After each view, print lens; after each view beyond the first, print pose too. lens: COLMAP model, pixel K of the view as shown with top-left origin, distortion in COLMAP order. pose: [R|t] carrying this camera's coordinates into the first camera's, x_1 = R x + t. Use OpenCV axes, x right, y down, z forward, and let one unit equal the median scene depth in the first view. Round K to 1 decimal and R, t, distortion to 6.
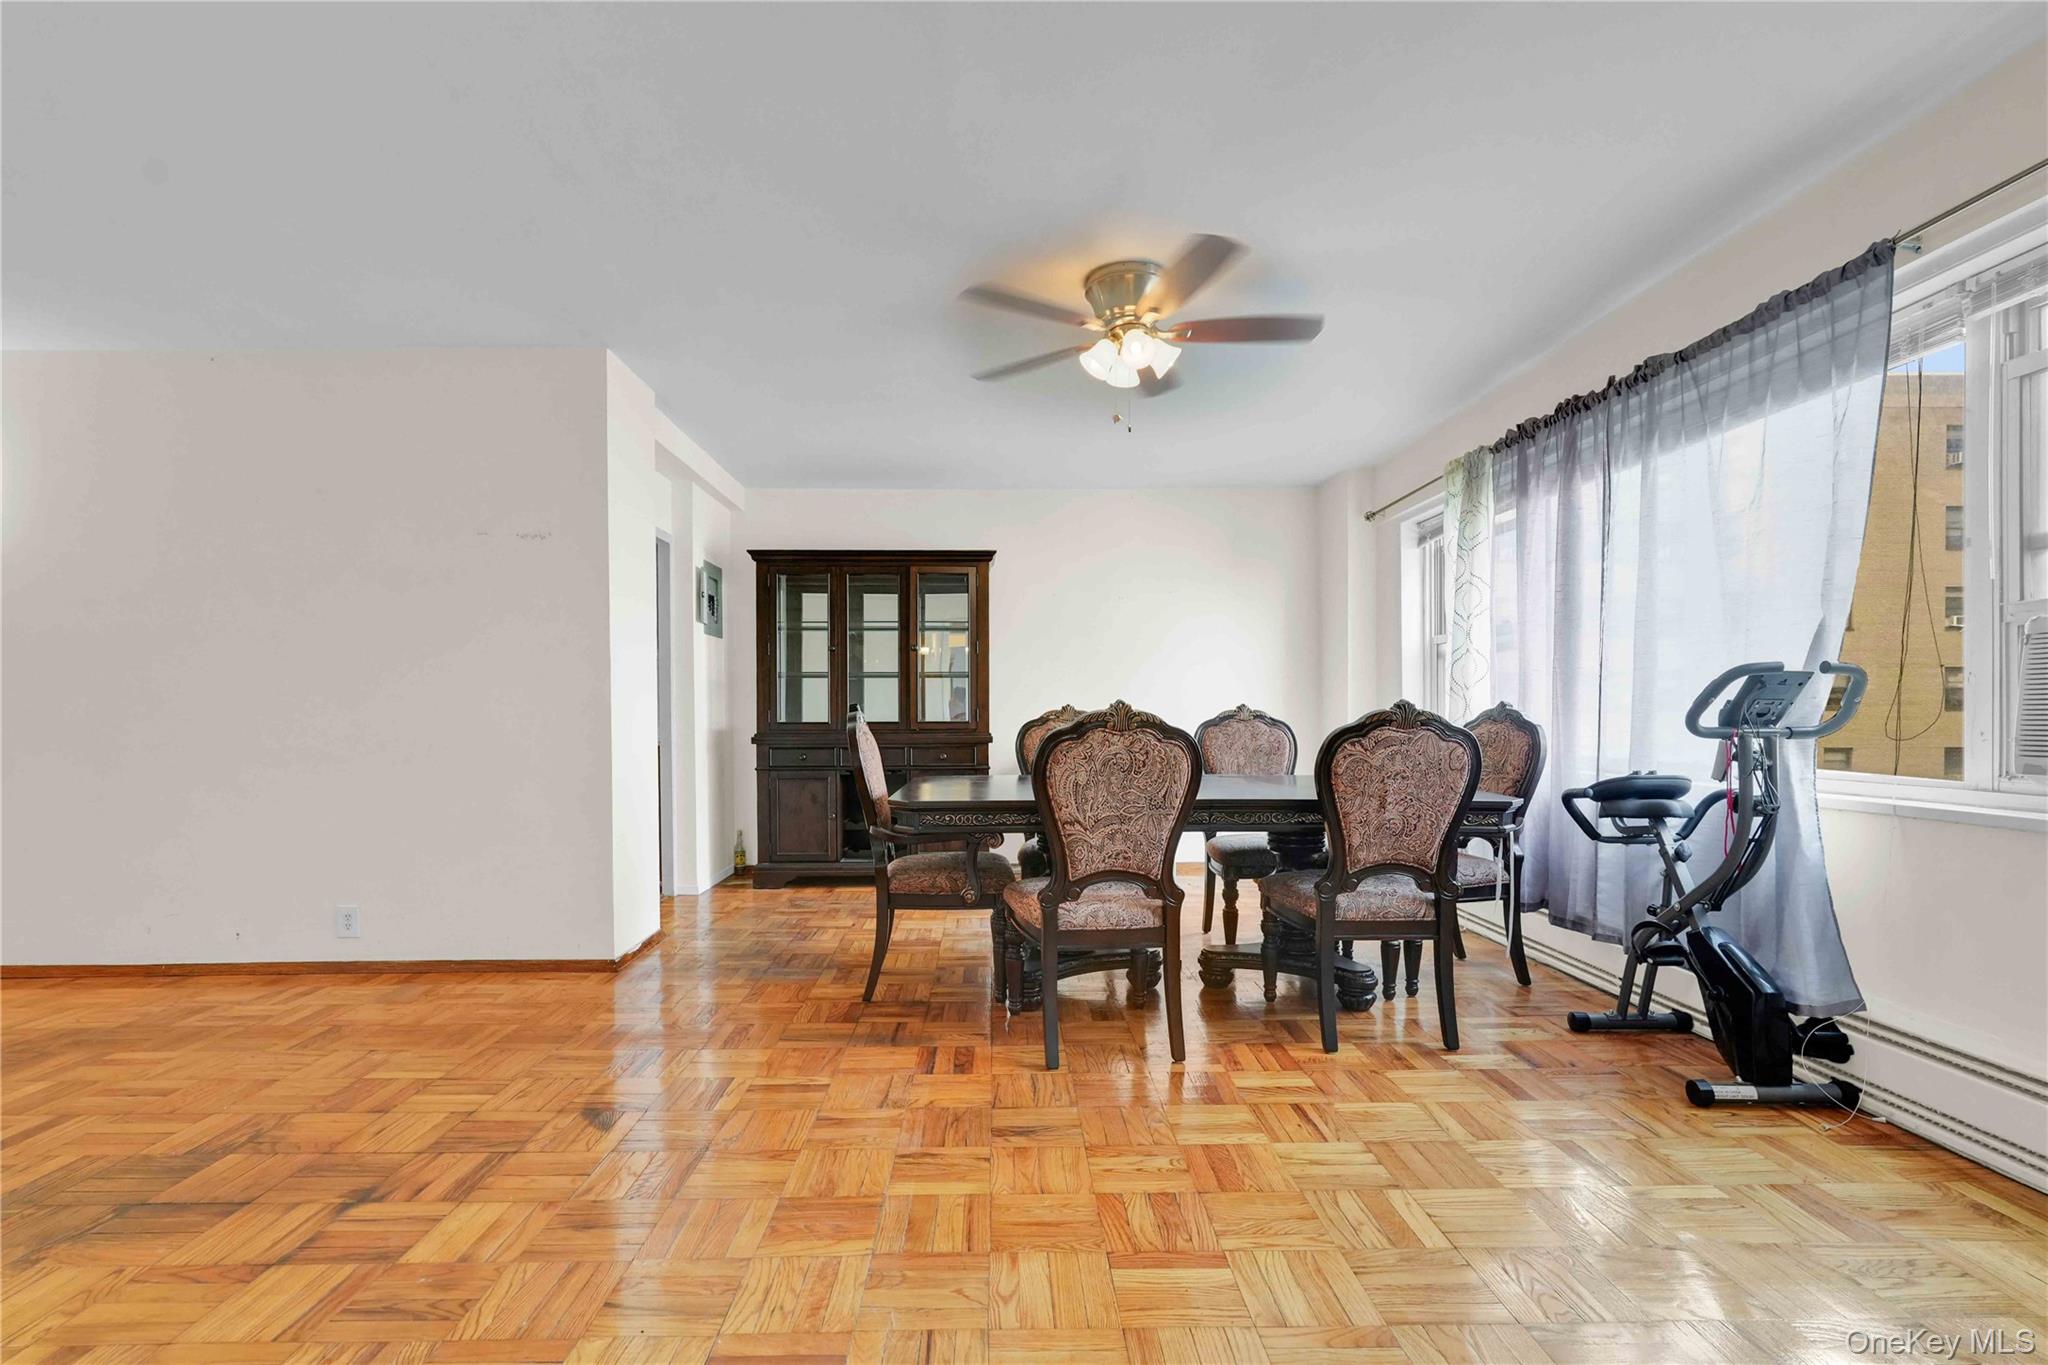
lens RADIAL K [[911.6, 0, 1018.0], [0, 911.6, 720.8], [0, 0, 1]] dist [-0.017750, 0.010369]
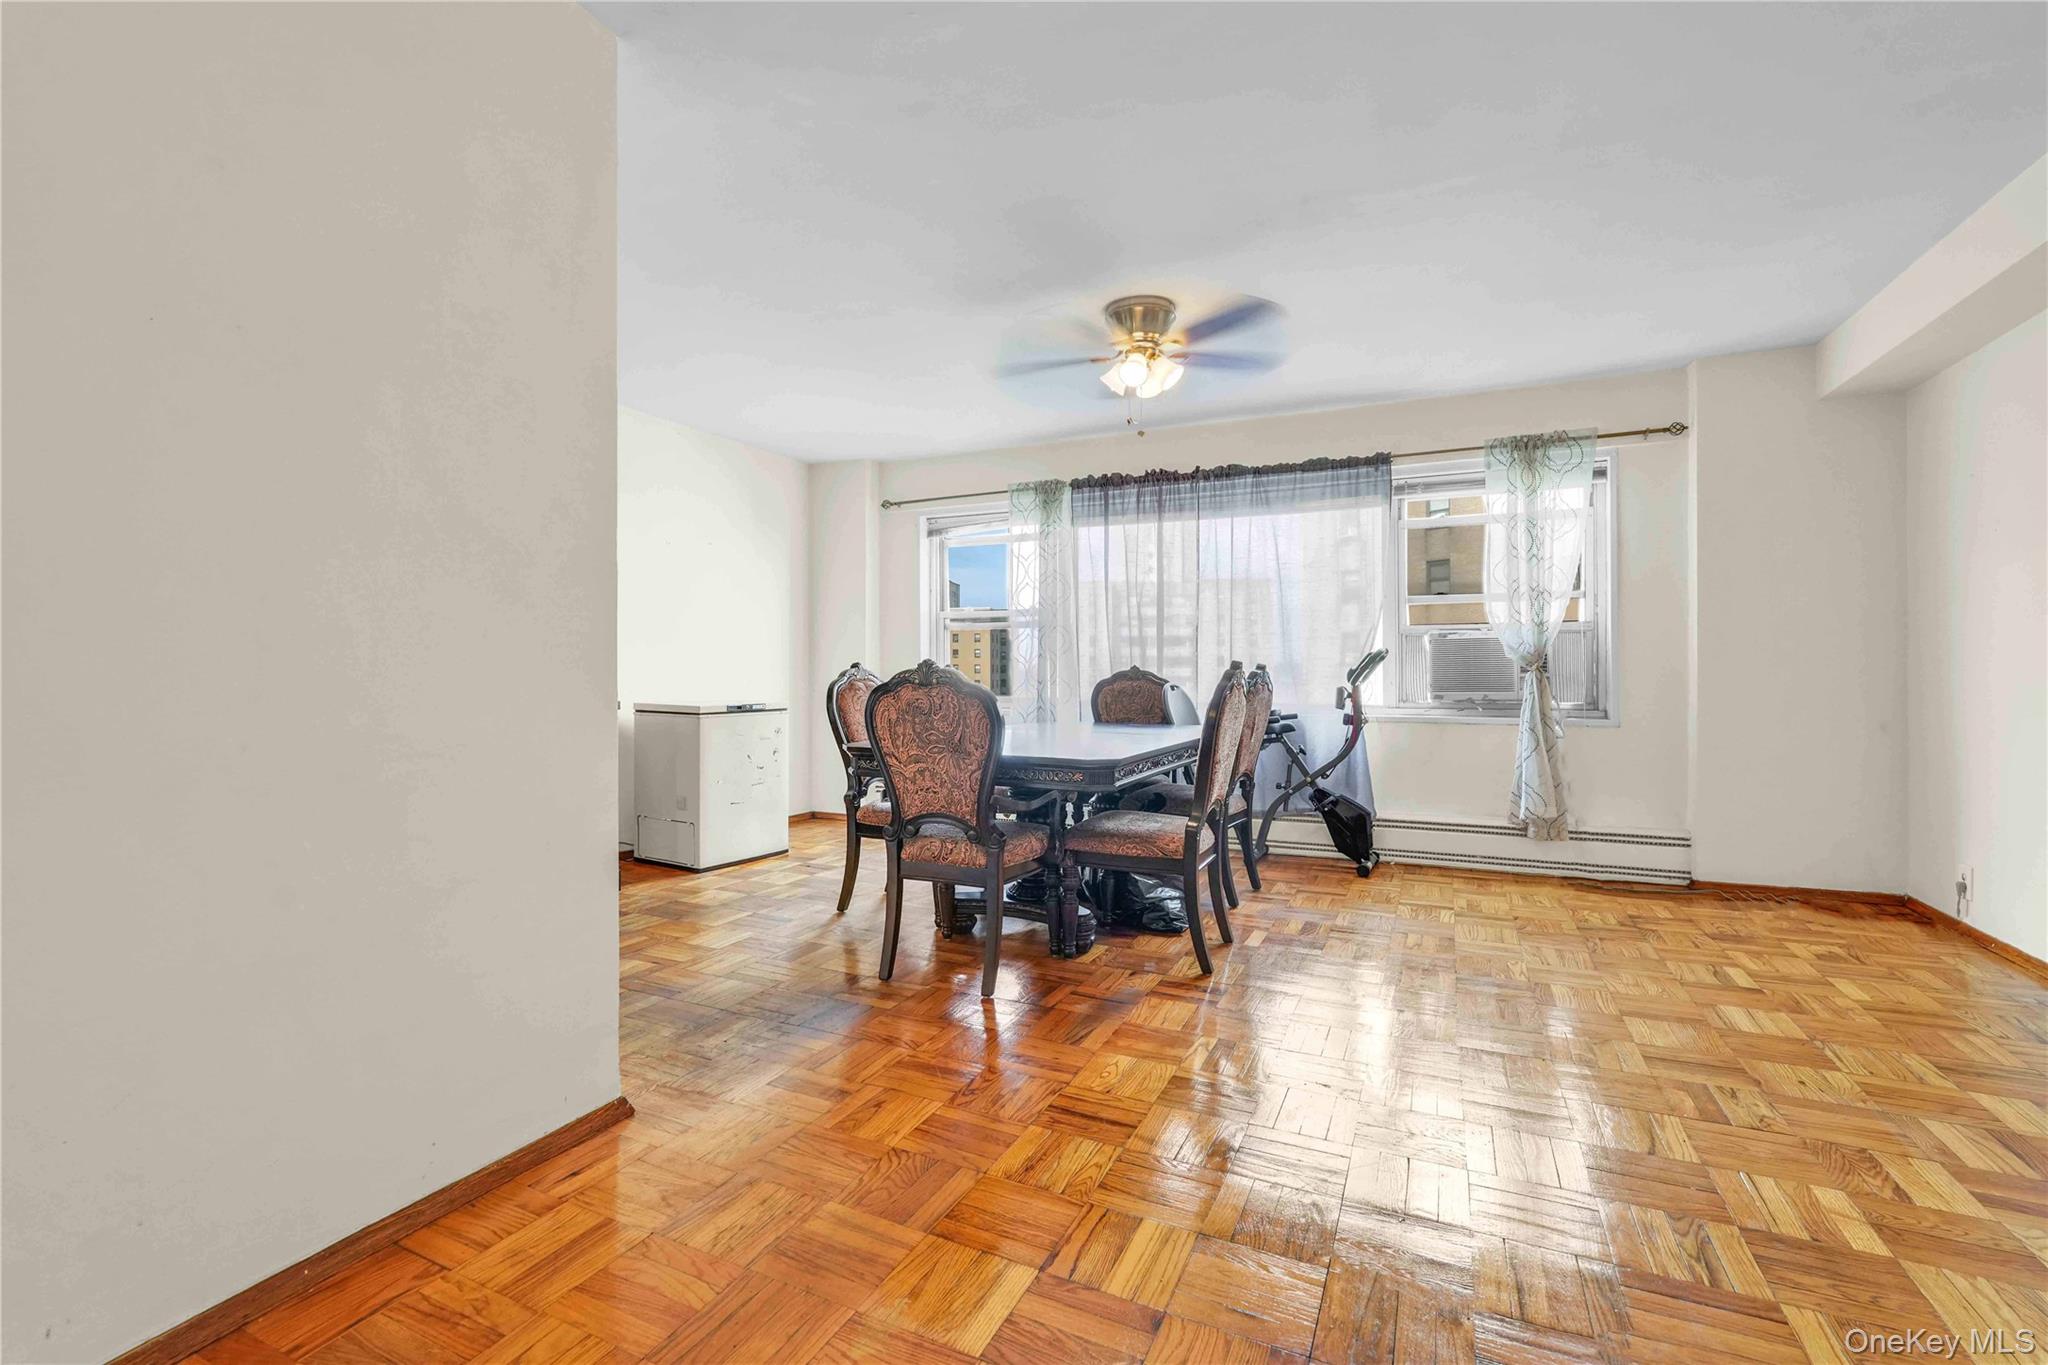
lens RADIAL K [[872.8, 0, 1001.6], [0, 872.8, 671.1], [0, 0, 1]] dist [0.000254, 0.000027]
pose [[0.462462, 0.007201, 0.886610, -0.906520], [0.006373, 0.999914, -0.011445, 0.005794], [-0.886616, 0.010943, 0.462376, 0.588294]]
